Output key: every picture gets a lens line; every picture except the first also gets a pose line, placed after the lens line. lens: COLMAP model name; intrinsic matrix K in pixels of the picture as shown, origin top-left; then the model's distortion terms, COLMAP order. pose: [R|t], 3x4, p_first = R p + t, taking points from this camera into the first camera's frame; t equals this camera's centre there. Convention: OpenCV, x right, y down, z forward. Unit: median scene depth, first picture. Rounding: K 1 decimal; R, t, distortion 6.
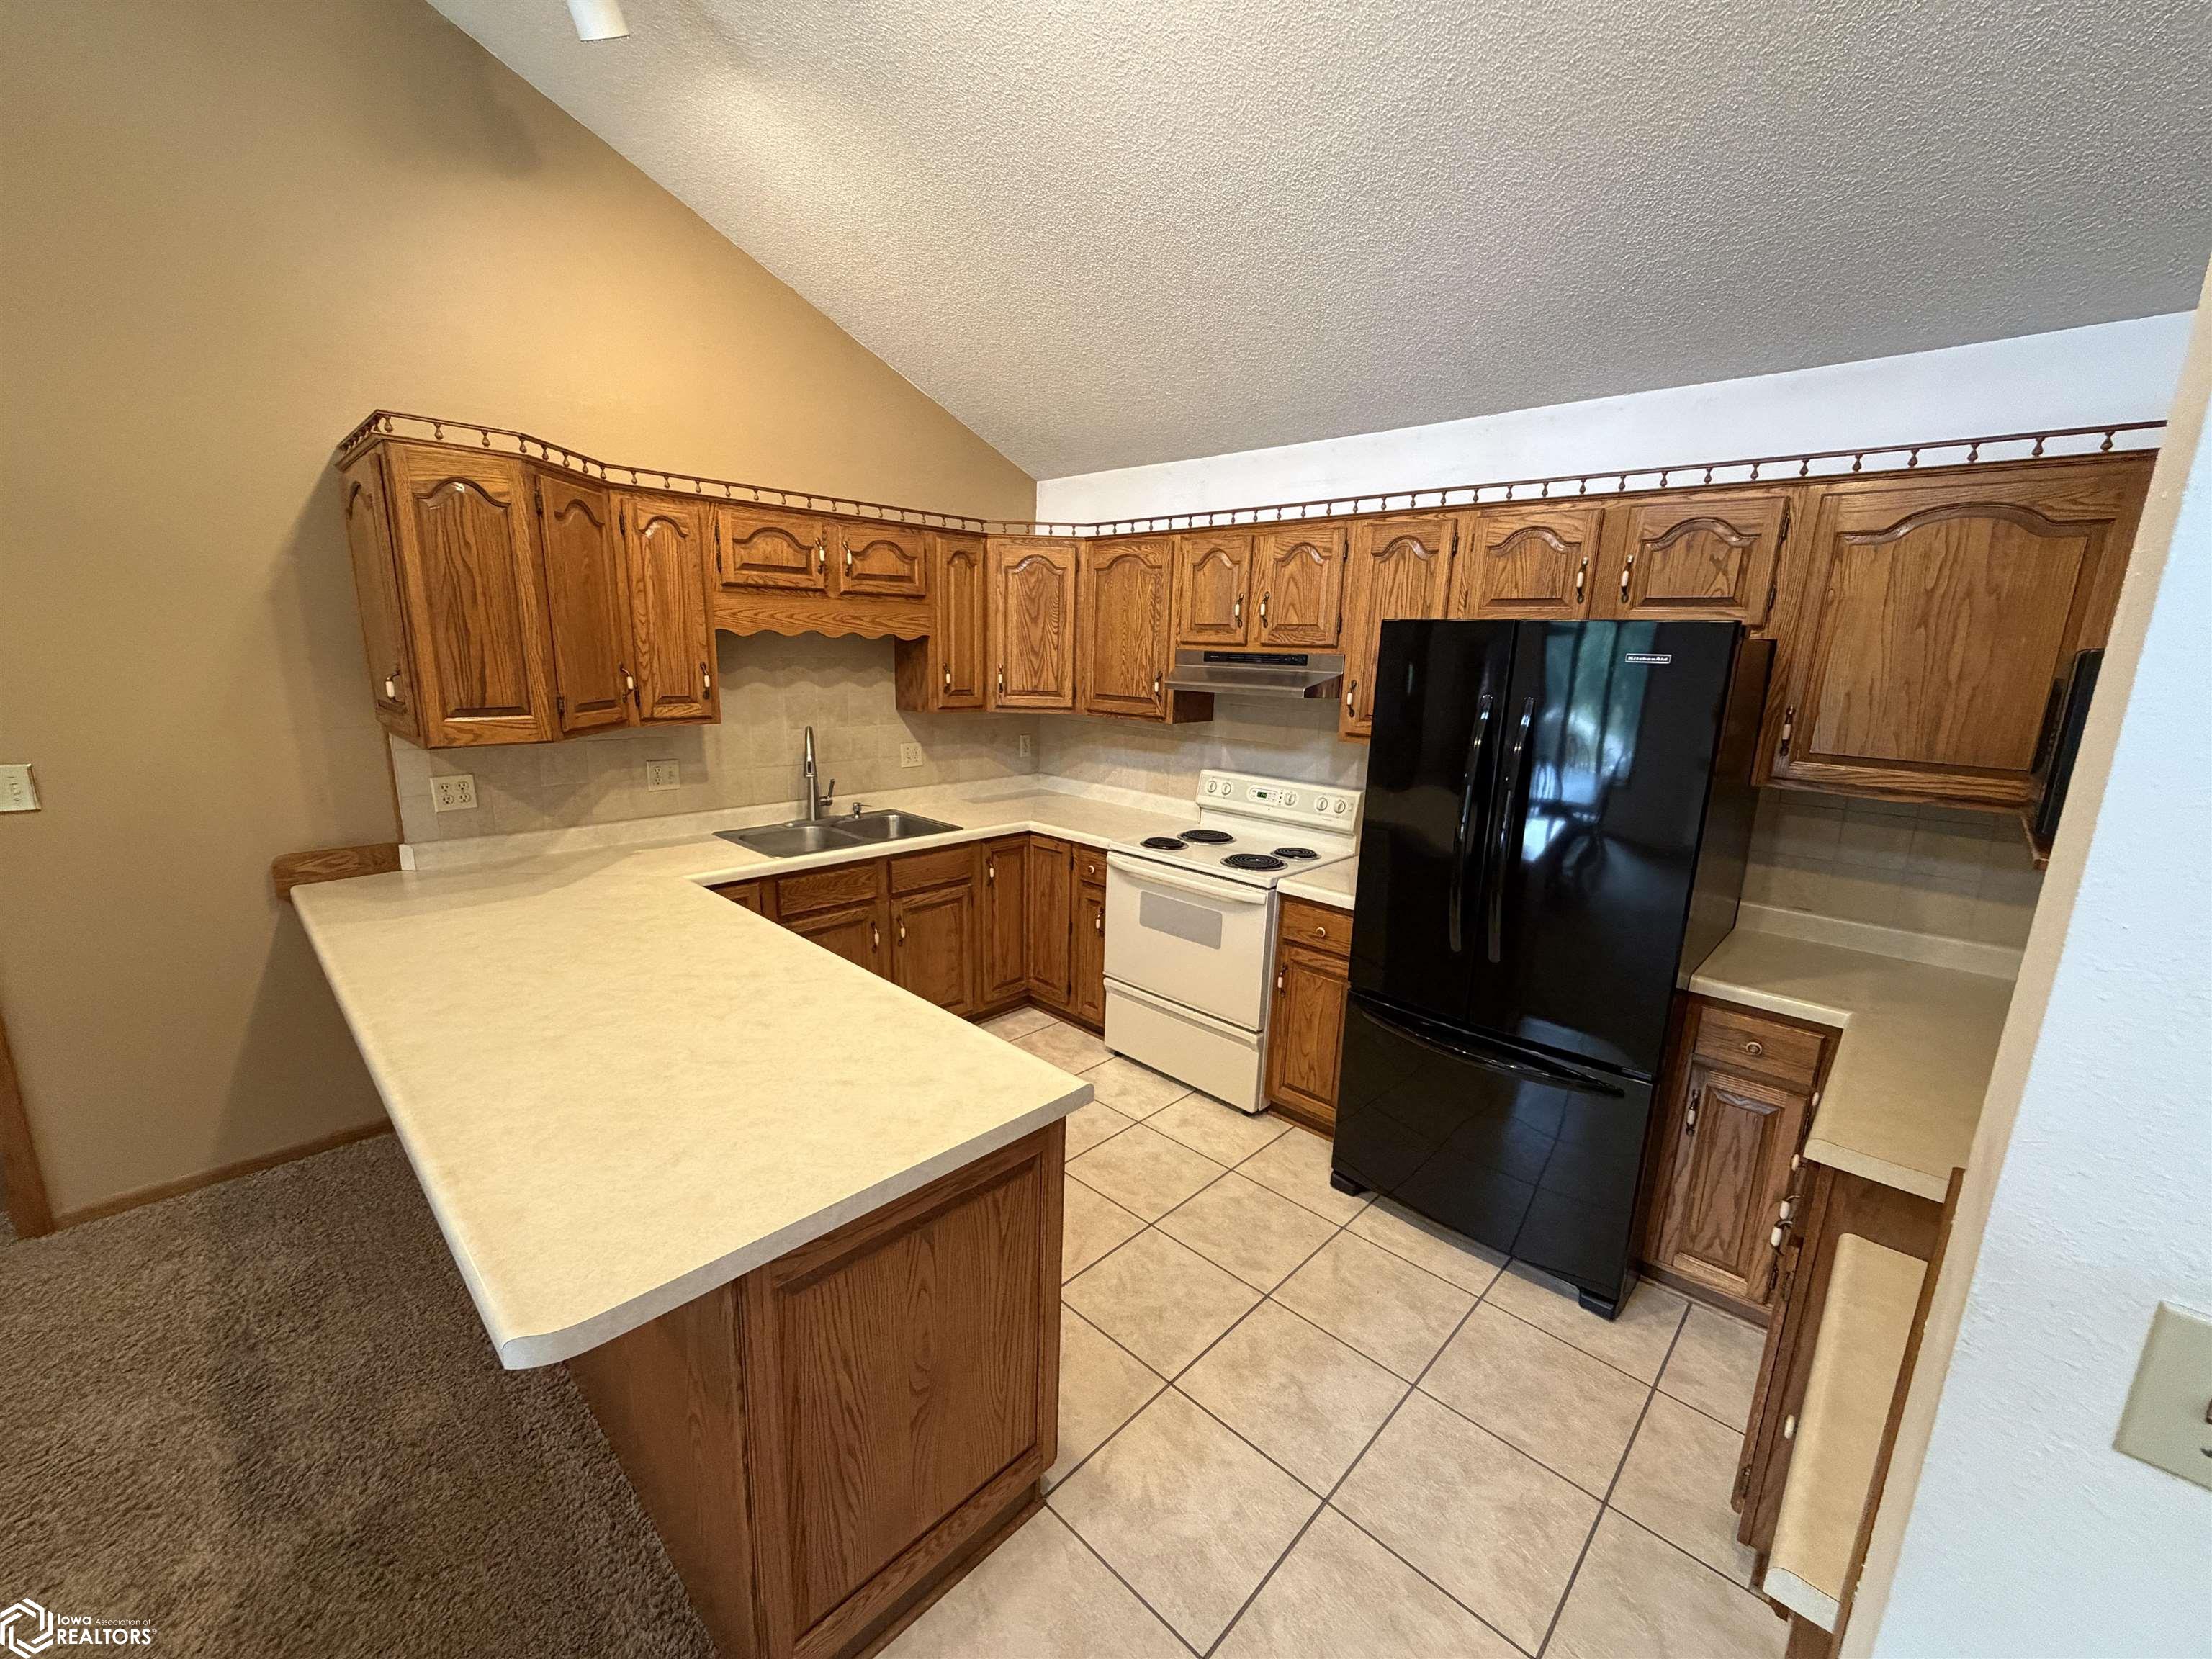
lens RADIAL K [[886.7, 0, 1099.9], [0, 886.7, 834.5], [0, 0, 1]] dist [0.001290, -0.000199]
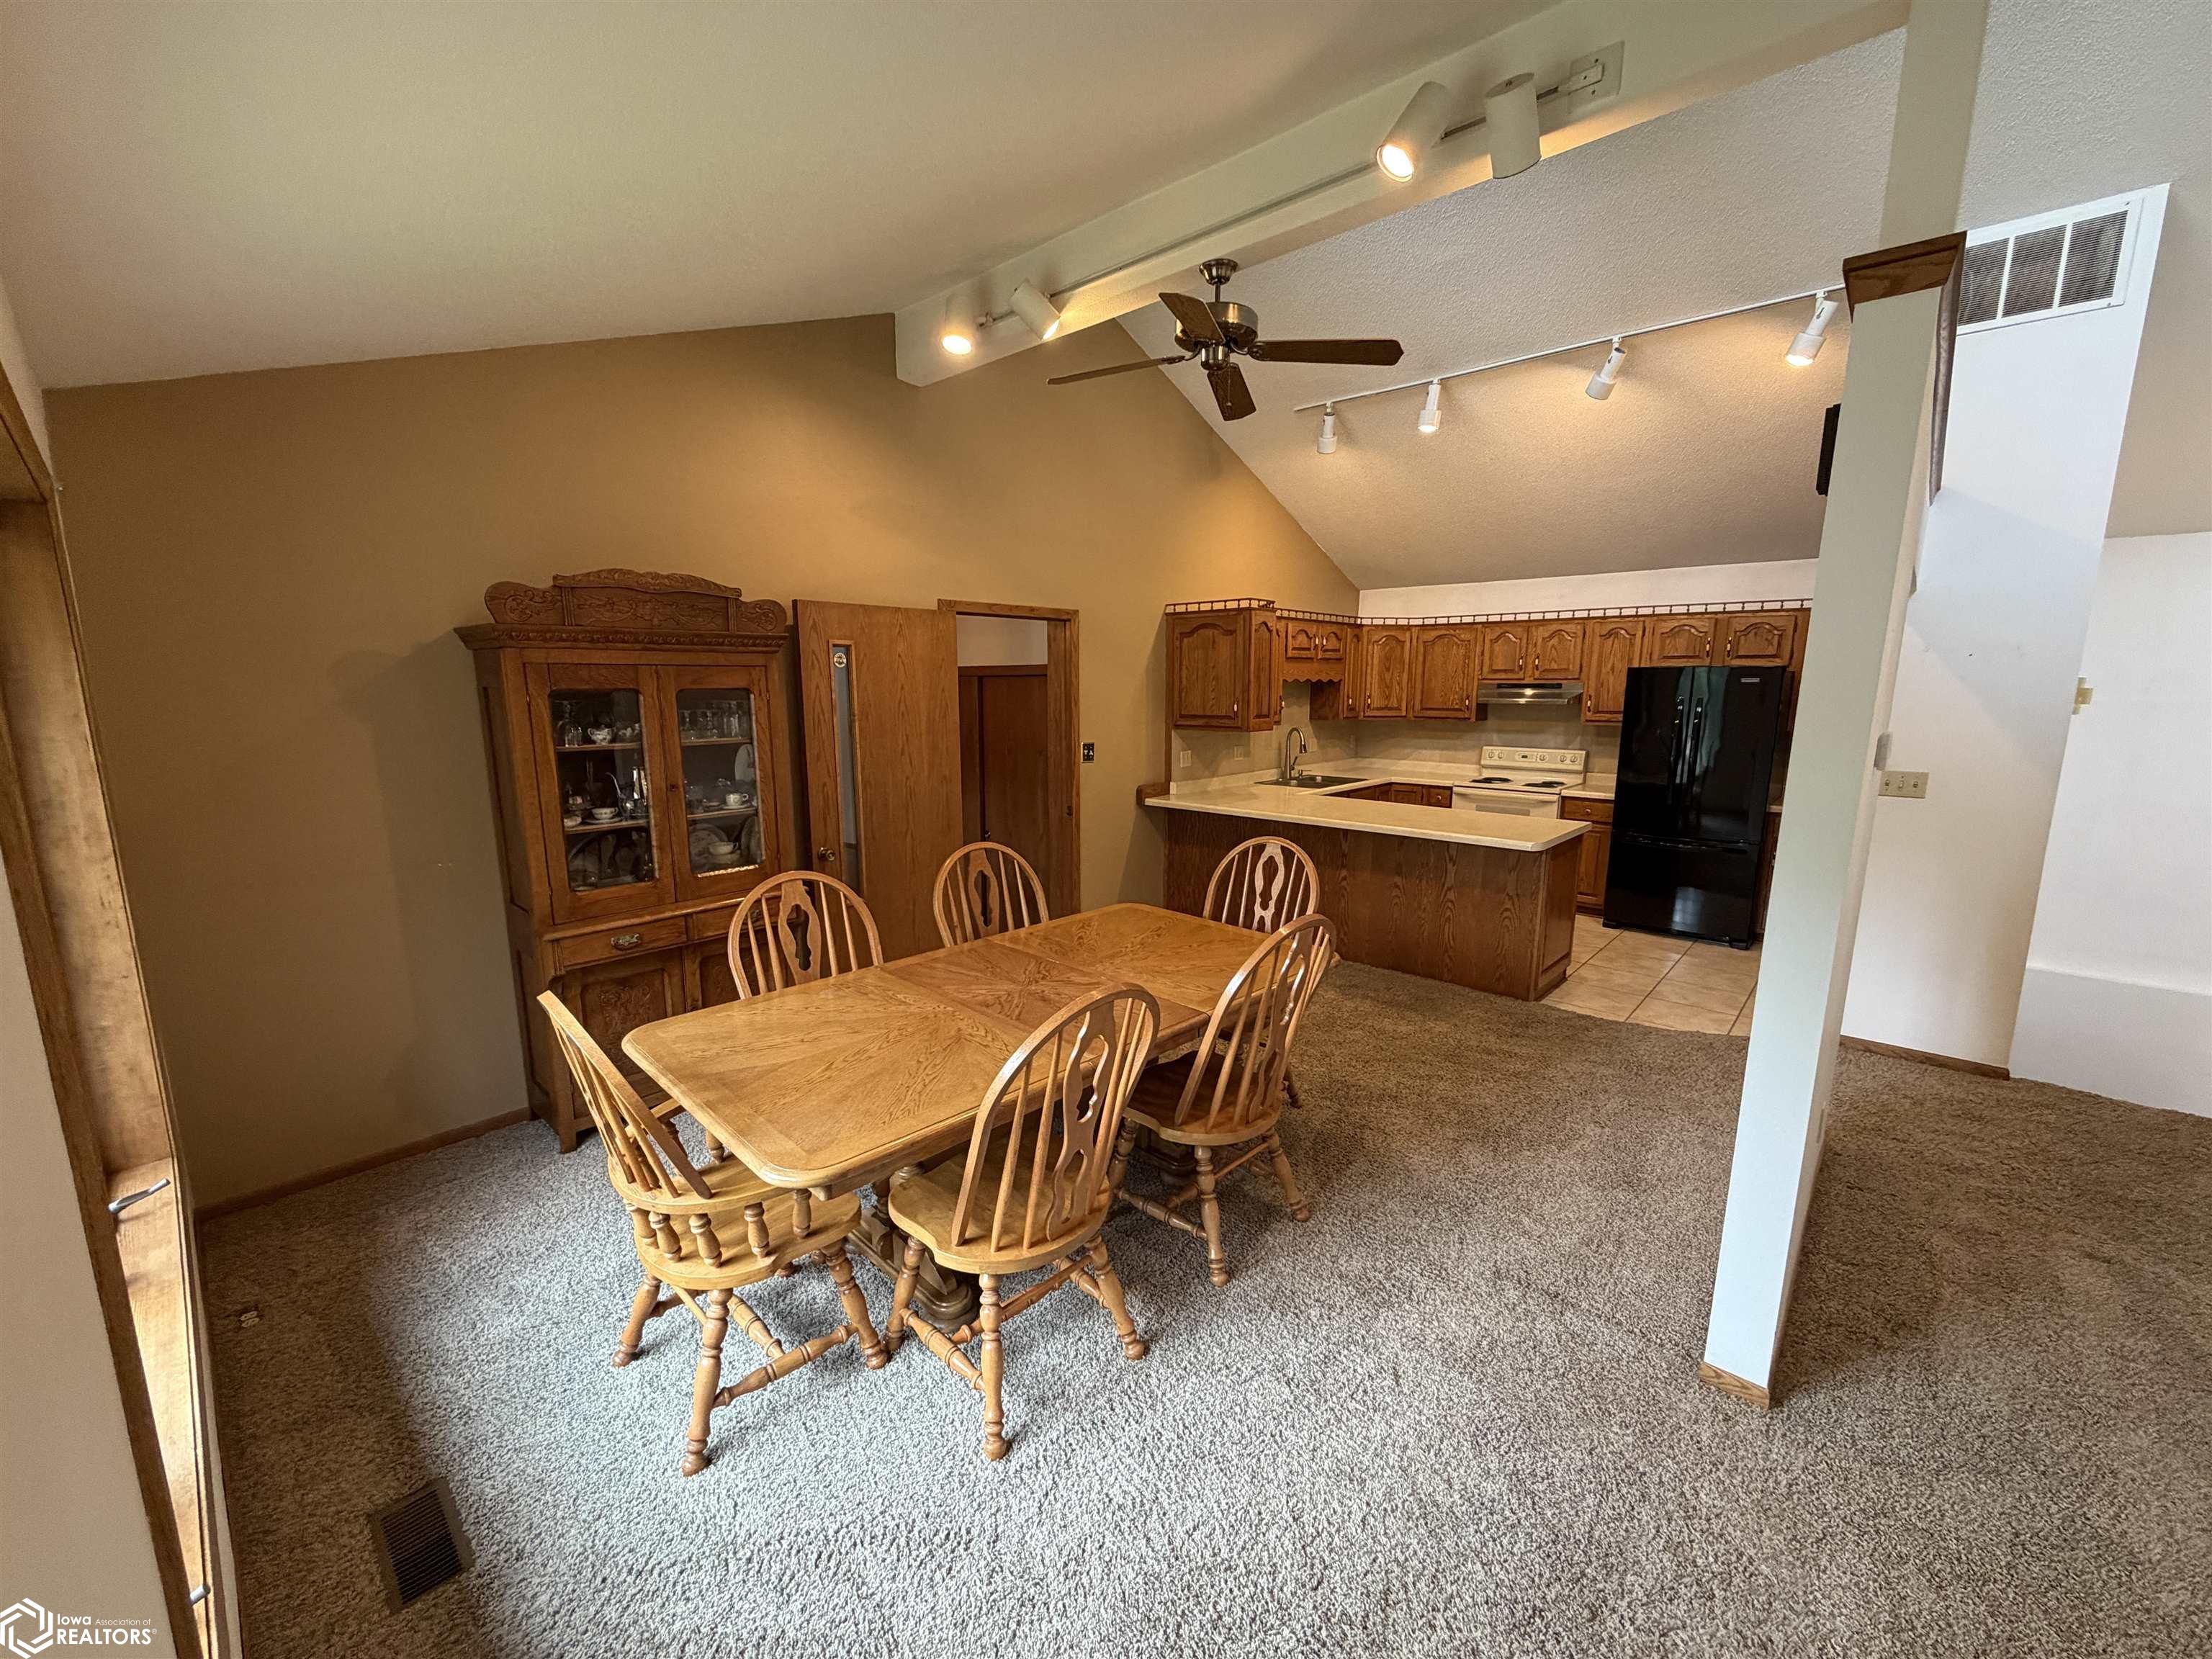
lens RADIAL K [[886.7, 0, 1099.9], [0, 886.7, 834.5], [0, 0, 1]] dist [0.001290, -0.000199]
pose [[0.999311, -0.031994, 0.018825, -0.892241], [0.032726, 0.998664, -0.039982, 0.195313], [-0.017521, 0.040570, 0.999023, -1.026495]]
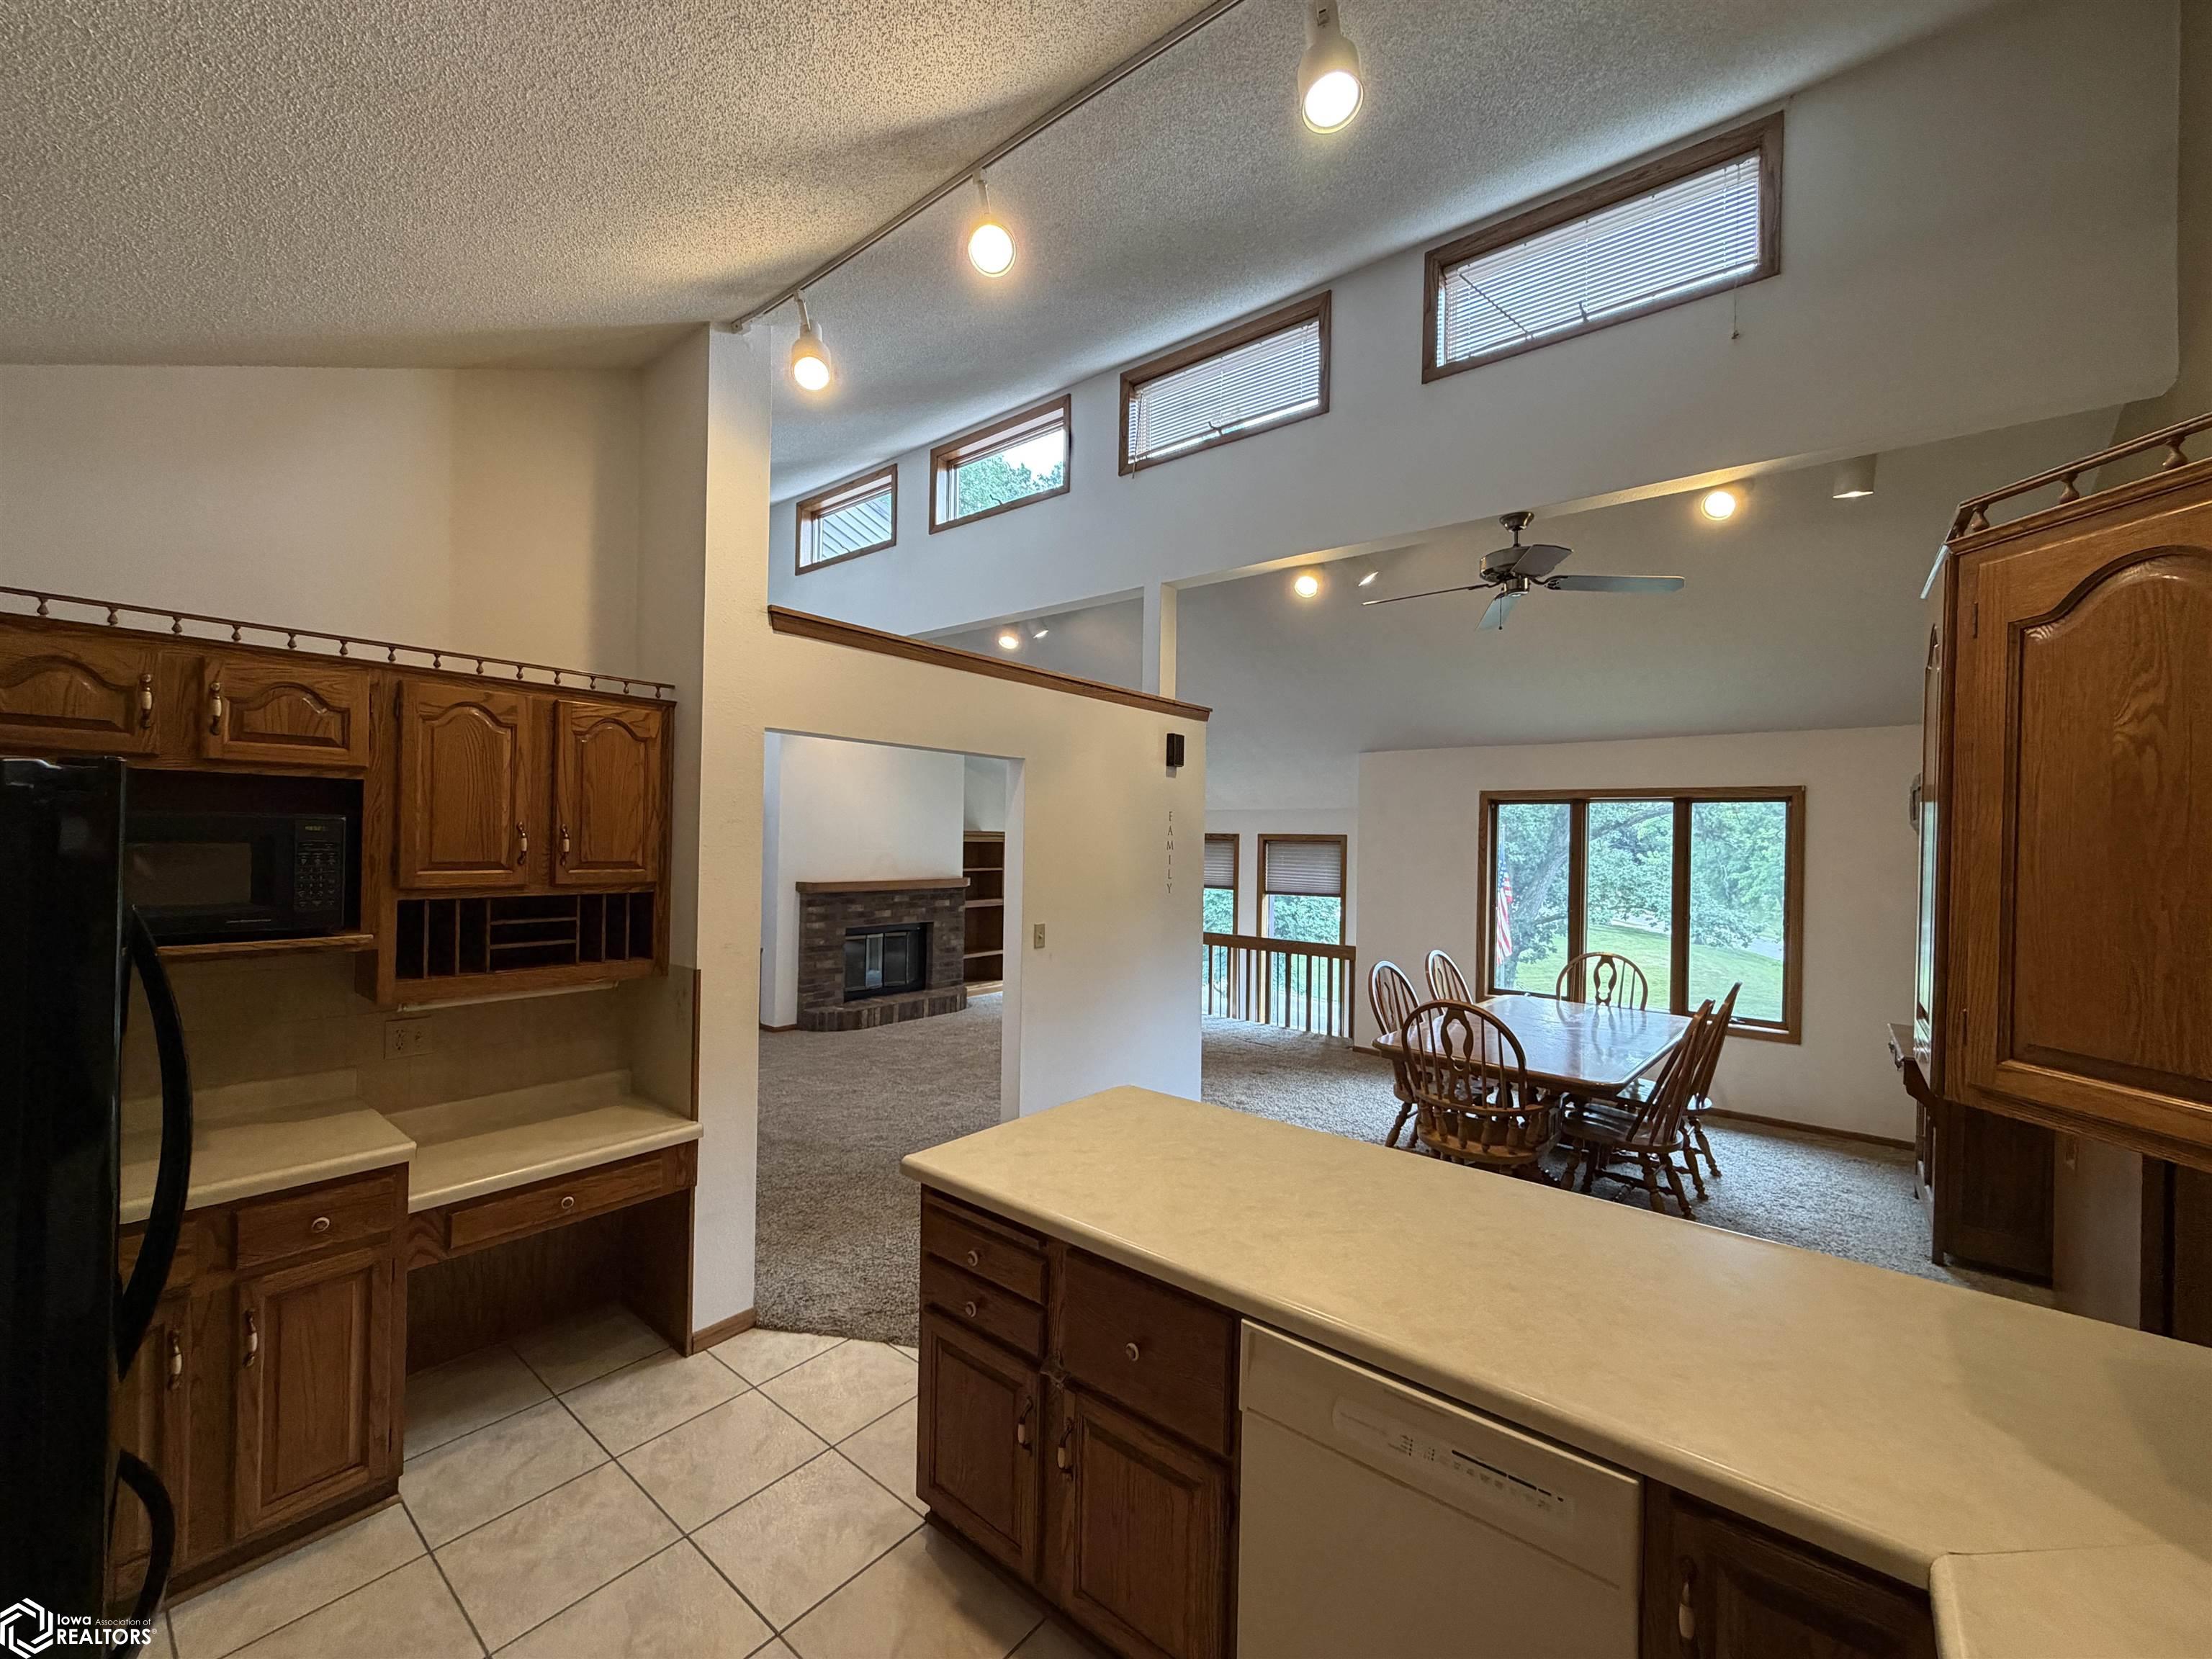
lens RADIAL K [[886.7, 0, 1099.9], [0, 886.7, 834.5], [0, 0, 1]] dist [0.001290, -0.000199]
pose [[-0.994970, -0.046606, -0.088666, -0.083655], [-0.064228, 0.976088, 0.207668, -0.254593], [0.076867, 0.212319, -0.974173, 1.131084]]
